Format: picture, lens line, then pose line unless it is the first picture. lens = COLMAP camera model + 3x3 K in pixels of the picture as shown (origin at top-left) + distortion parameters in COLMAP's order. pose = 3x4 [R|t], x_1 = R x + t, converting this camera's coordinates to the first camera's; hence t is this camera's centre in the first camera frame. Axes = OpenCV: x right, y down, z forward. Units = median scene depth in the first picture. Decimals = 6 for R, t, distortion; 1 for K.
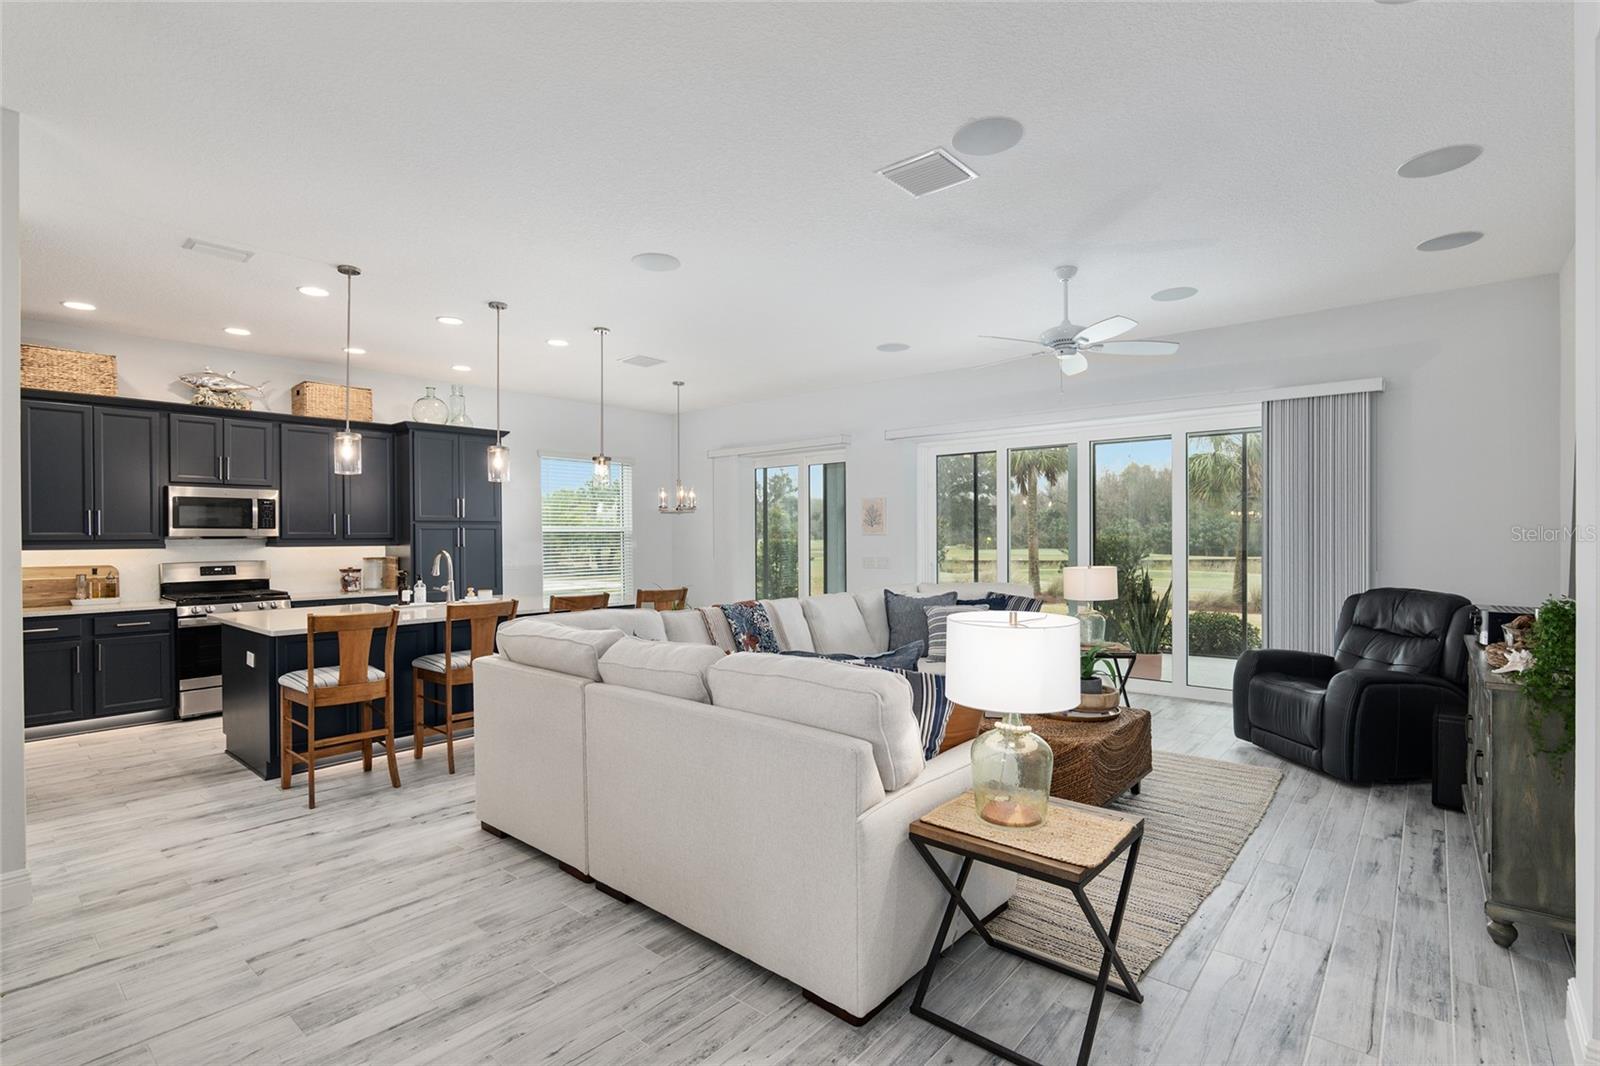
lens RADIAL K [[758.6, 0, 806.8], [0, 758.6, 537.5], [0, 0, 1]] dist [-0.014307, 0.001439]
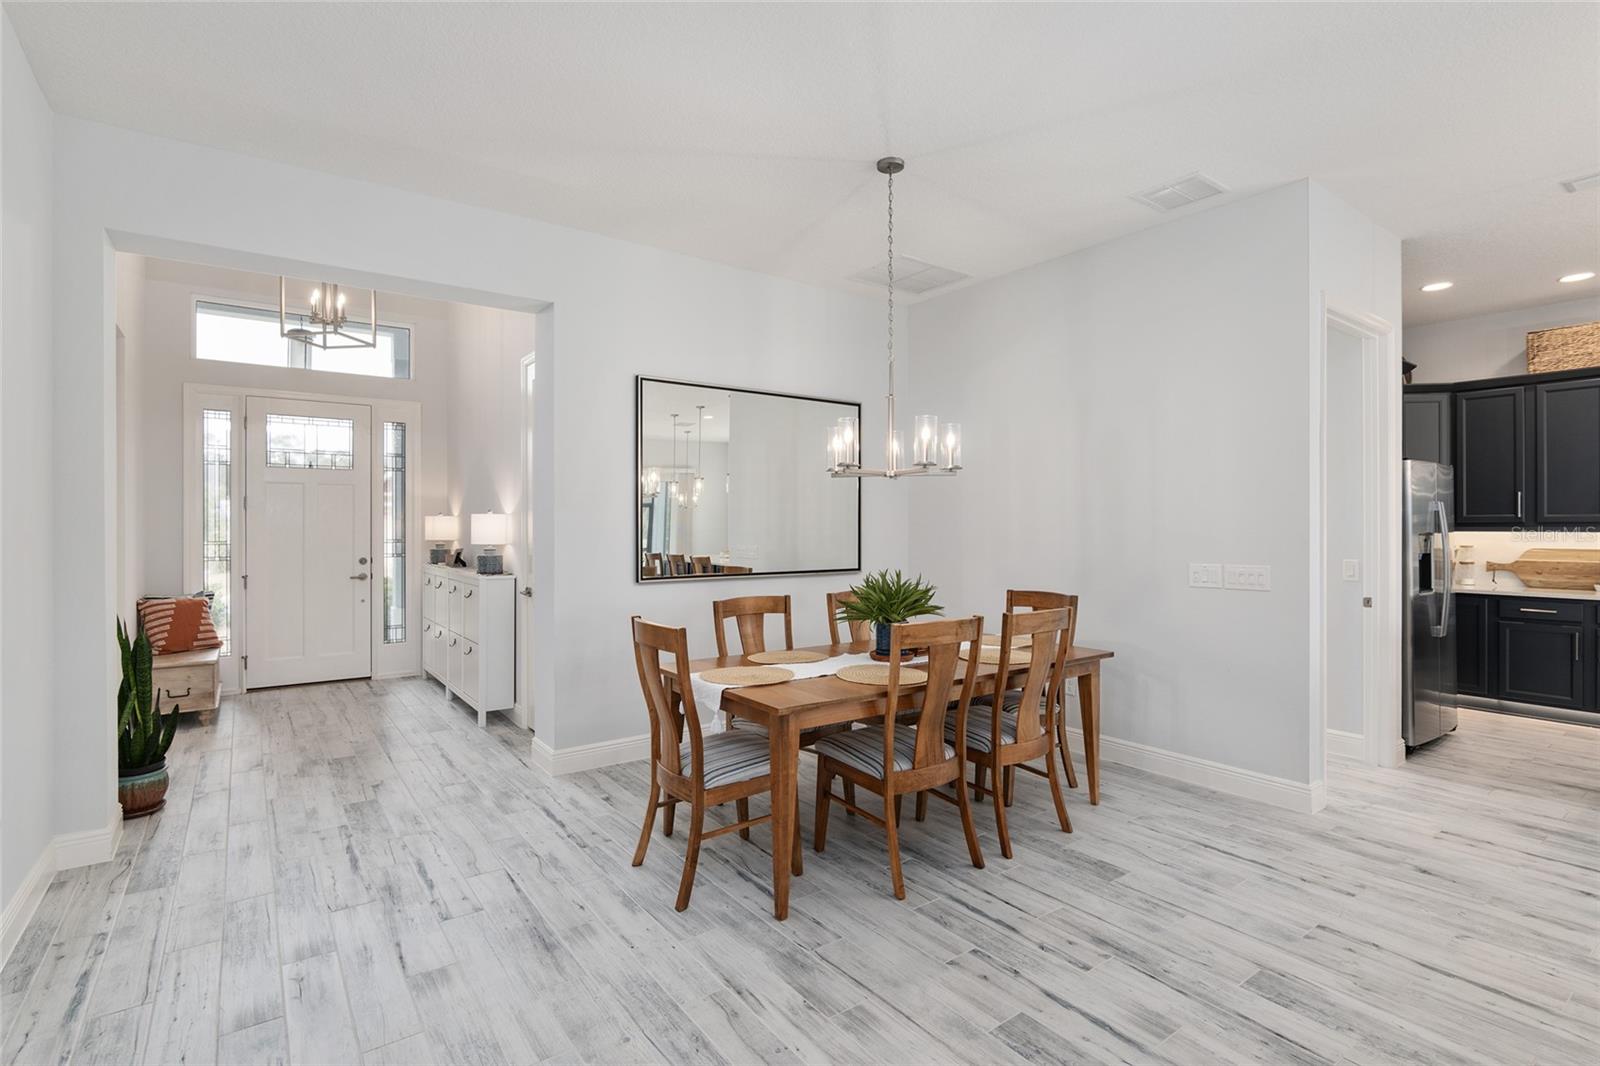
lens RADIAL K [[758.6, 0, 784.6], [0, 758.6, 526.6], [0, 0, 1]] dist [-0.014307, 0.001439]
pose [[-0.251013, 0.007738, -0.967953, 0.202370], [-0.000662, 0.999966, 0.008166, 0.002181], [0.967983, 0.002690, -0.251000, 0.250028]]
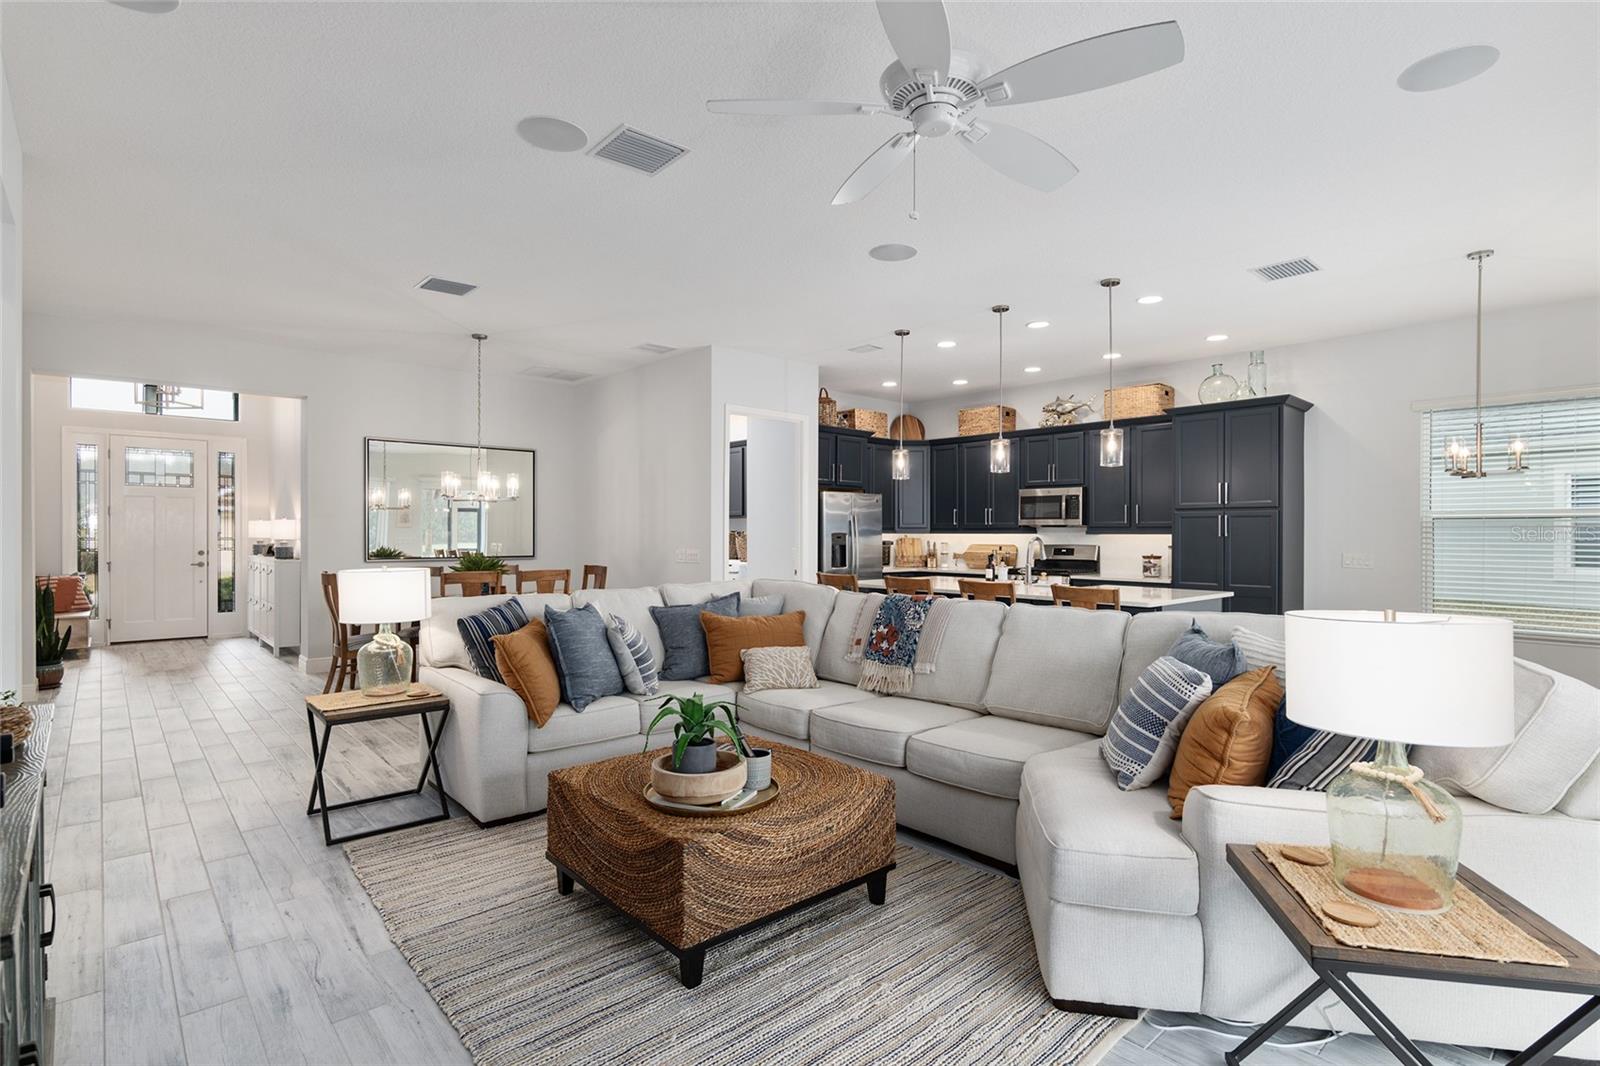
lens RADIAL K [[782.8, 0, 787.1], [0, 782.8, 533.3], [0, 0, 1]] dist [-0.013713, 0.004458]
pose [[-0.151624, 0.005273, -0.988424, 0.723537], [-0.004632, 0.999971, 0.006045, 0.007554], [0.988427, 0.005495, -0.151595, 0.854054]]
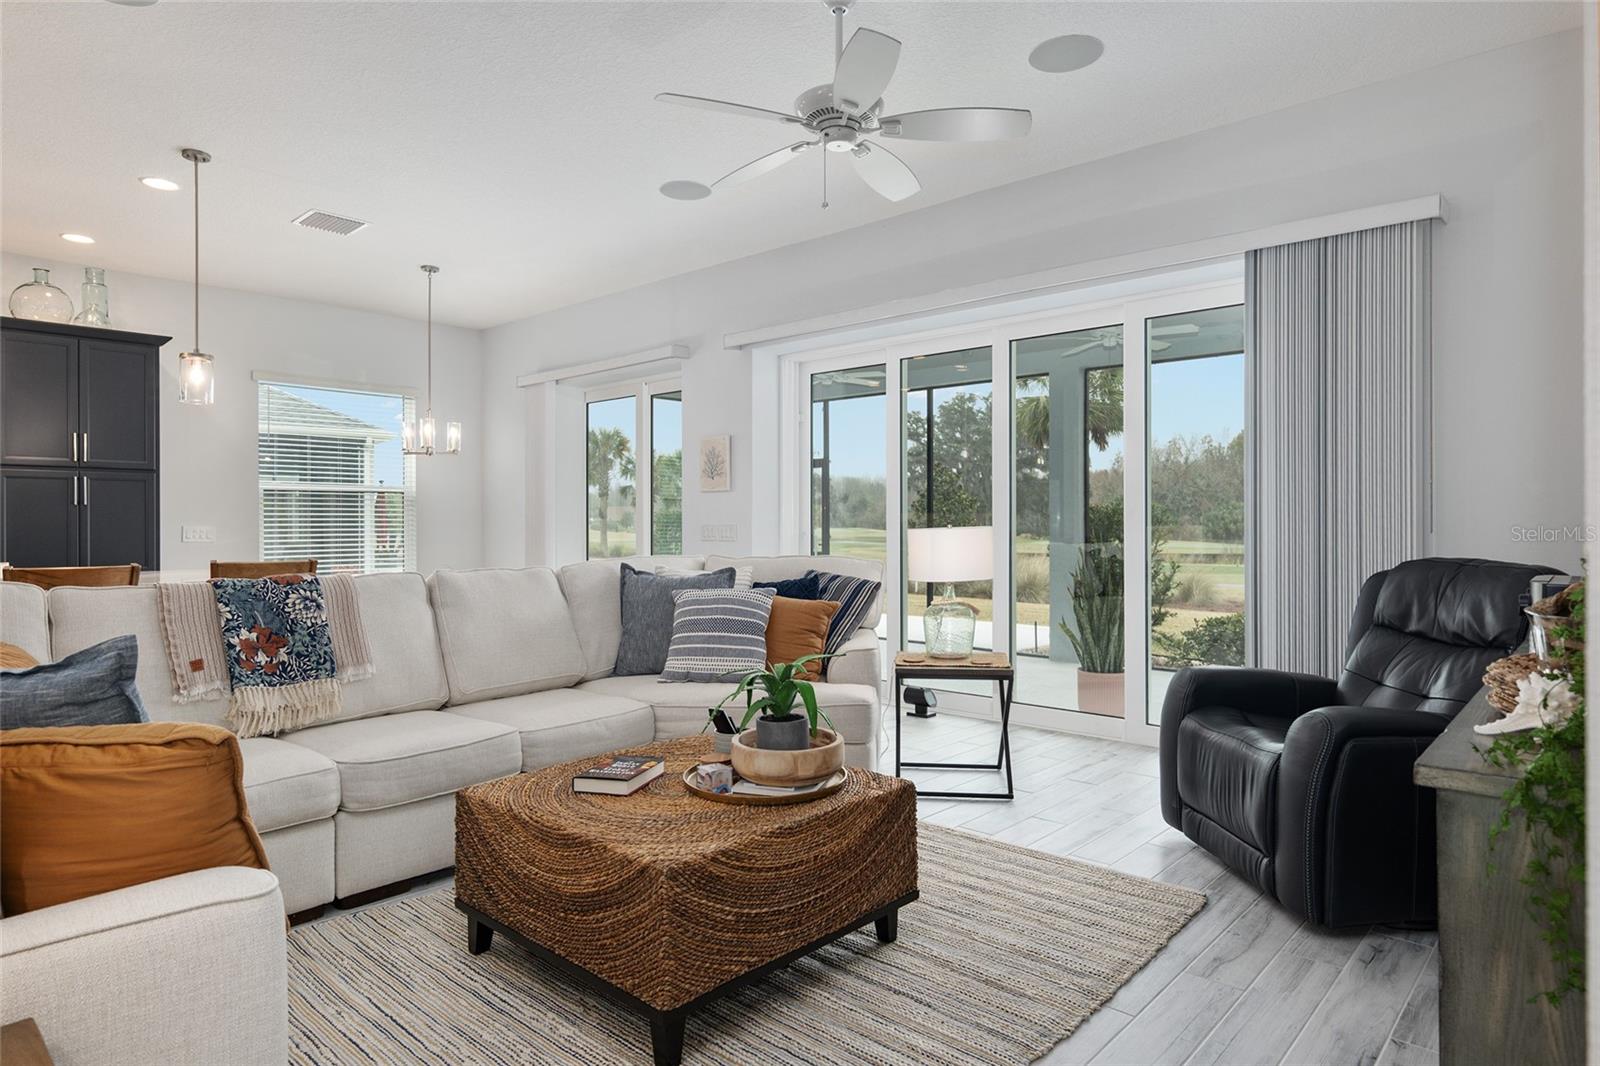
lens RADIAL K [[931.4, 0, 808.3], [0, 931.4, 517.6], [0, 0, 1]] dist [0.005611, -0.002309]
pose [[0.999275, 0.002655, -0.037970, 0.300747], [-0.002995, 0.999956, -0.008923, 0.039890], [0.037945, 0.009030, 0.999239, 0.263745]]
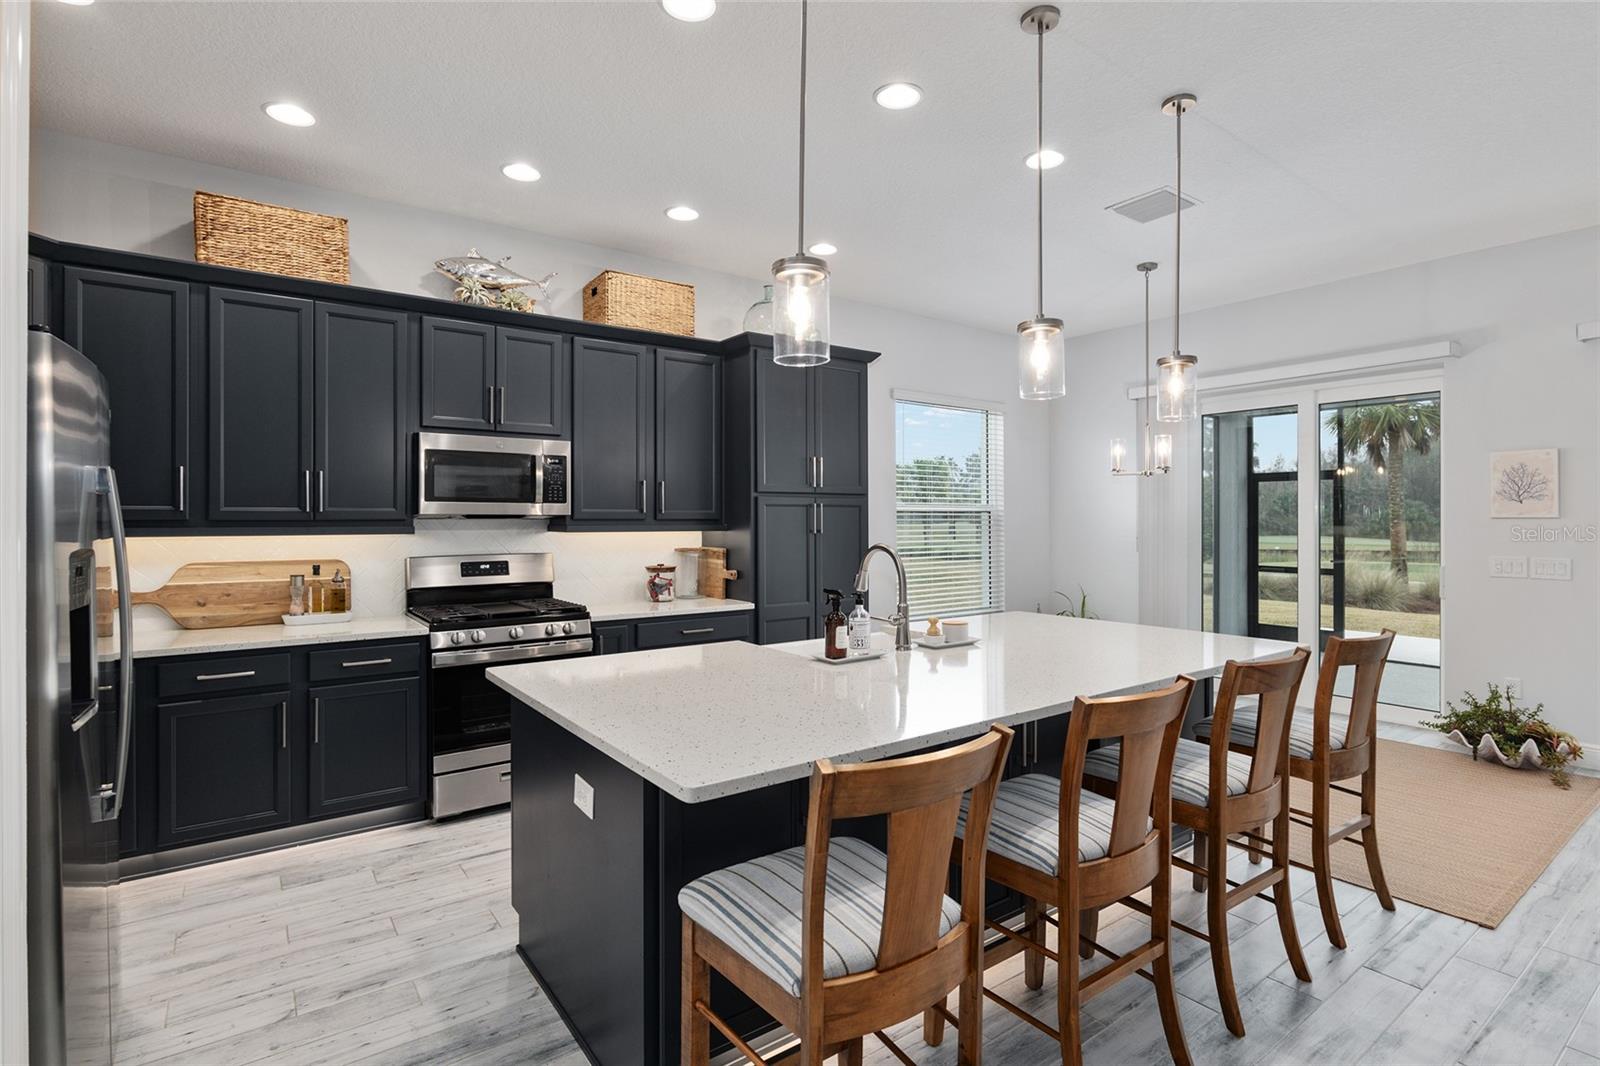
lens RADIAL K [[782.8, 0, 801.4], [0, 782.8, 516.1], [0, 0, 1]] dist [-0.013713, 0.004458]
pose [[0.970535, 0.004722, -0.240913, -0.425249], [-0.006048, 0.999970, -0.004763, 0.001313], [0.240883, 0.006080, 0.970535, 0.494648]]
